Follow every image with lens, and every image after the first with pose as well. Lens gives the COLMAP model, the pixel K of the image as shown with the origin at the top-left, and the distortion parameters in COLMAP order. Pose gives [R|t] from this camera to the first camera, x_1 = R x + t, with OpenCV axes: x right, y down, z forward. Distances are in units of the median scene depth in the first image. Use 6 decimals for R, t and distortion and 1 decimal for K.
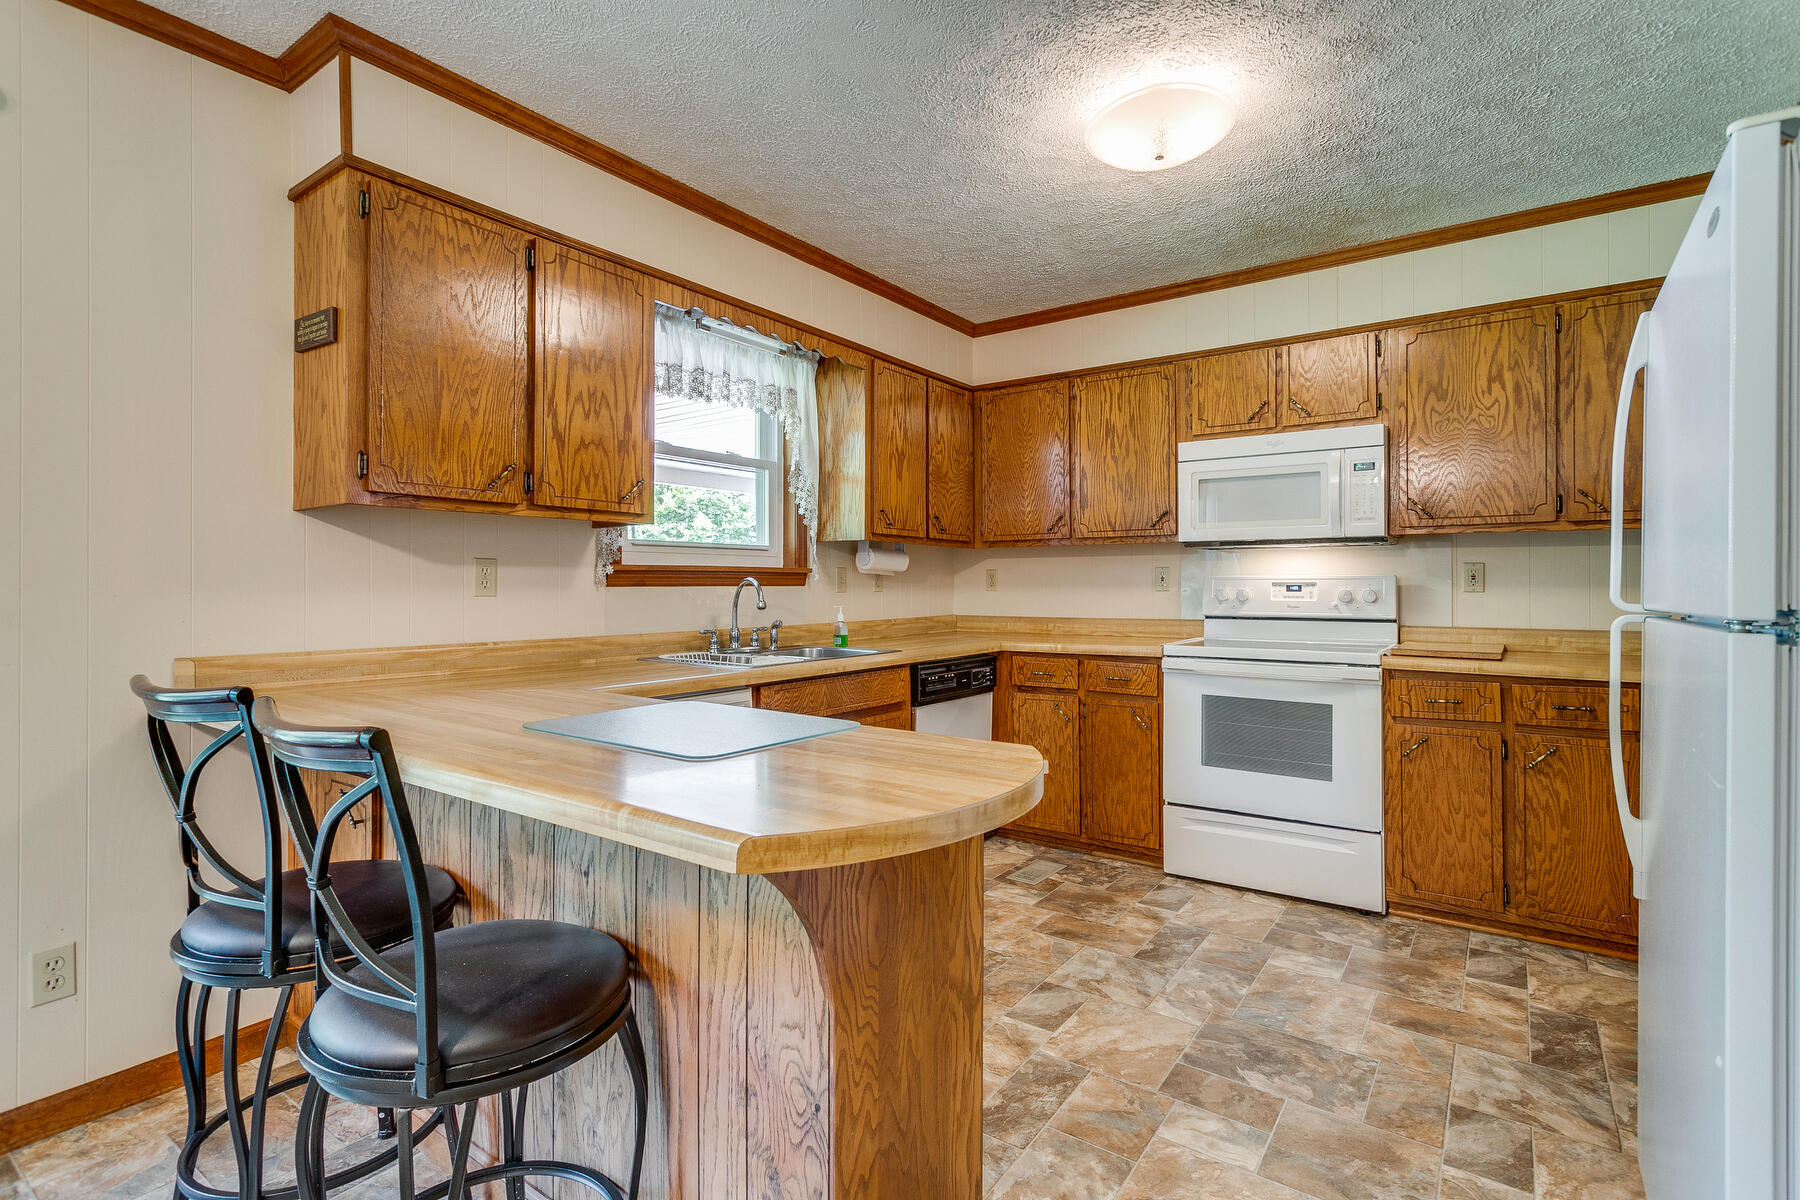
lens RADIAL K [[850.0, 0, 900.0], [0, 850.0, 592.5], [0, 0, 1]] dist [-0.000254, -0.000224]
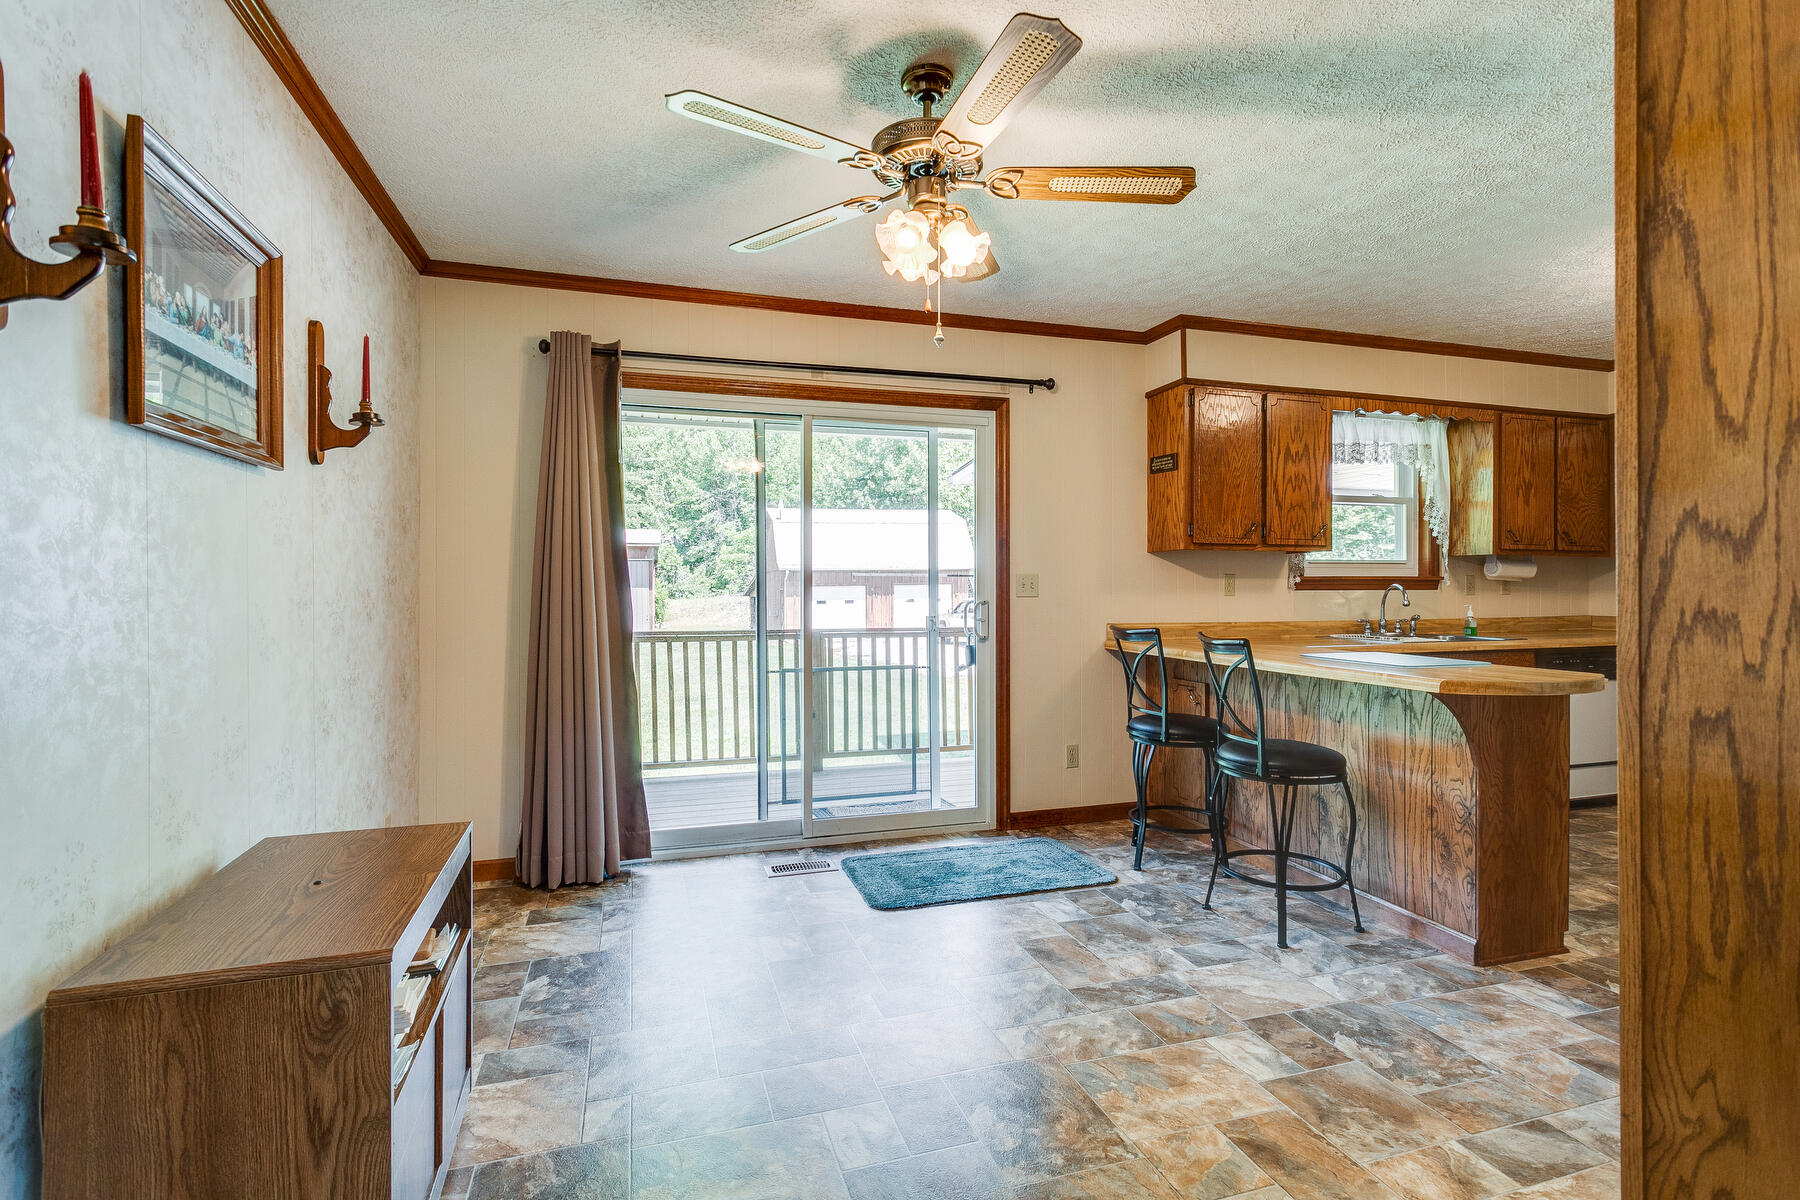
lens RADIAL K [[850.0, 0, 900.0], [0, 850.0, 592.5], [0, 0, 1]] dist [-0.000254, -0.000224]
pose [[0.797724, 0.002071, -0.603019, 0.022657], [-0.004851, 0.999984, -0.002984, 0.005136], [0.603003, 0.005306, 0.797721, -0.679193]]
